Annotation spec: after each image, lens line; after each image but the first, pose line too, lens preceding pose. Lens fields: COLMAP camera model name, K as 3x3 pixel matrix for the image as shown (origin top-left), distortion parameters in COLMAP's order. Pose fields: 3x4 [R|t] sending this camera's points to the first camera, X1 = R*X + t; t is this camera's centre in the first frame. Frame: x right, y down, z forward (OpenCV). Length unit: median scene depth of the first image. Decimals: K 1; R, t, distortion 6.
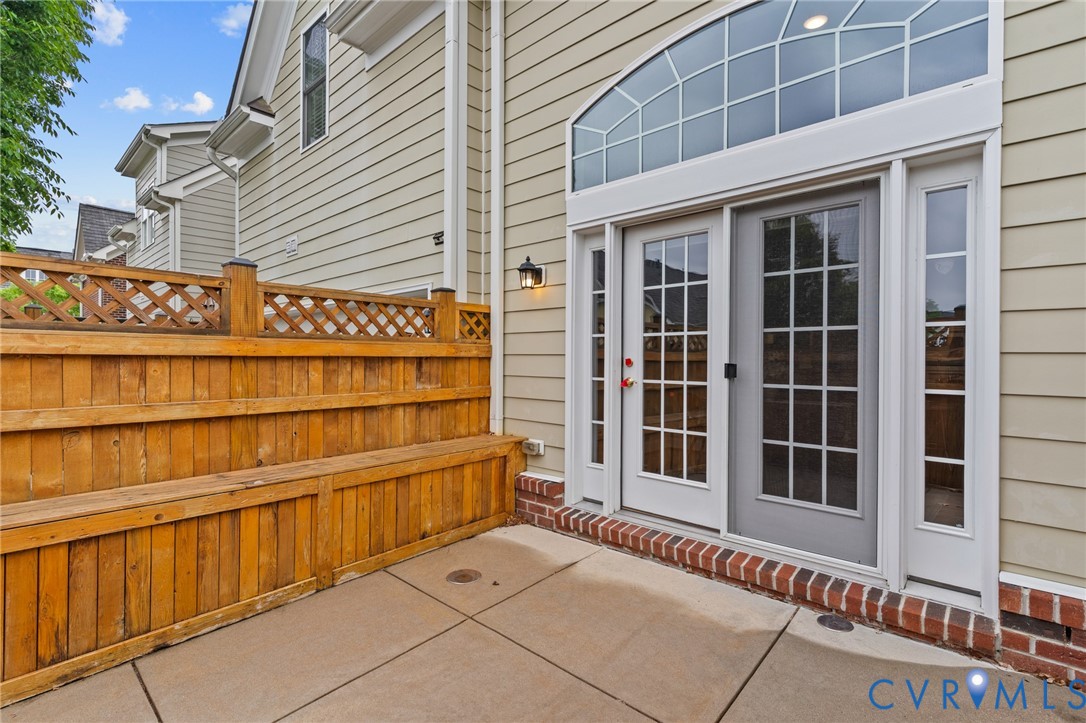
lens RADIAL K [[522.8, 0, 543.0], [0, 522.8, 355.9], [0, 0, 1]] dist [0.003525, 0.001412]
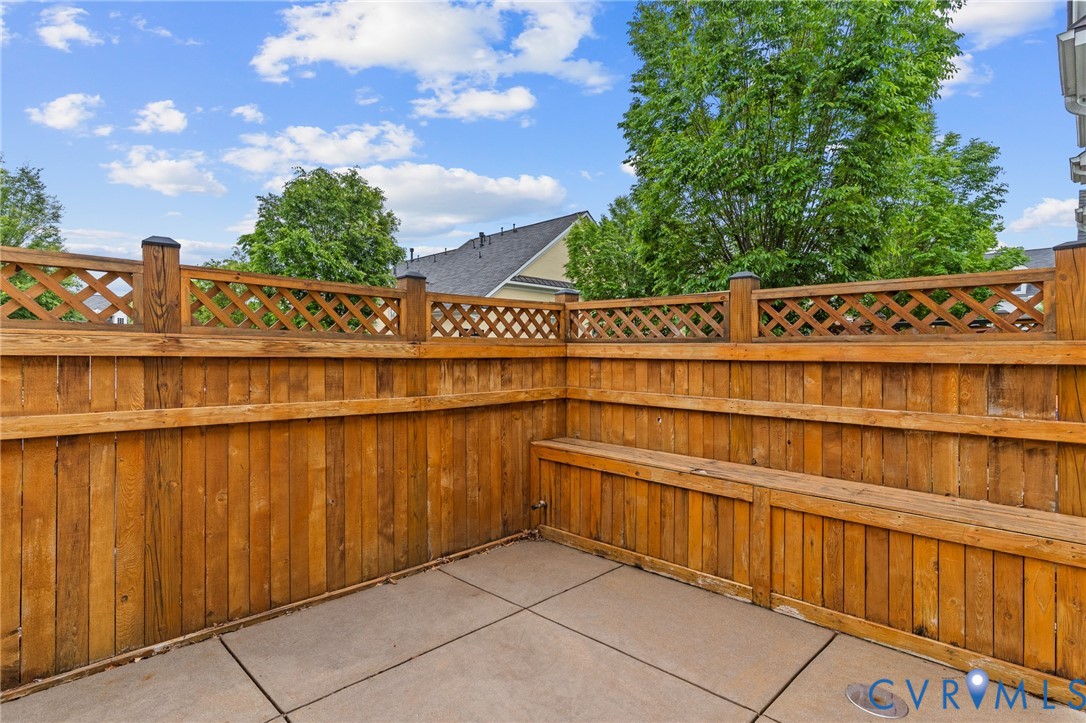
lens RADIAL K [[522.8, 0, 541.5], [0, 522.8, 357.7], [0, 0, 1]] dist [0.003525, 0.001412]
pose [[-0.046121, -0.004163, -0.998927, 0.562002], [-0.011261, 0.999930, -0.003647, 0.003265], [0.998872, 0.011081, -0.046164, 0.655728]]
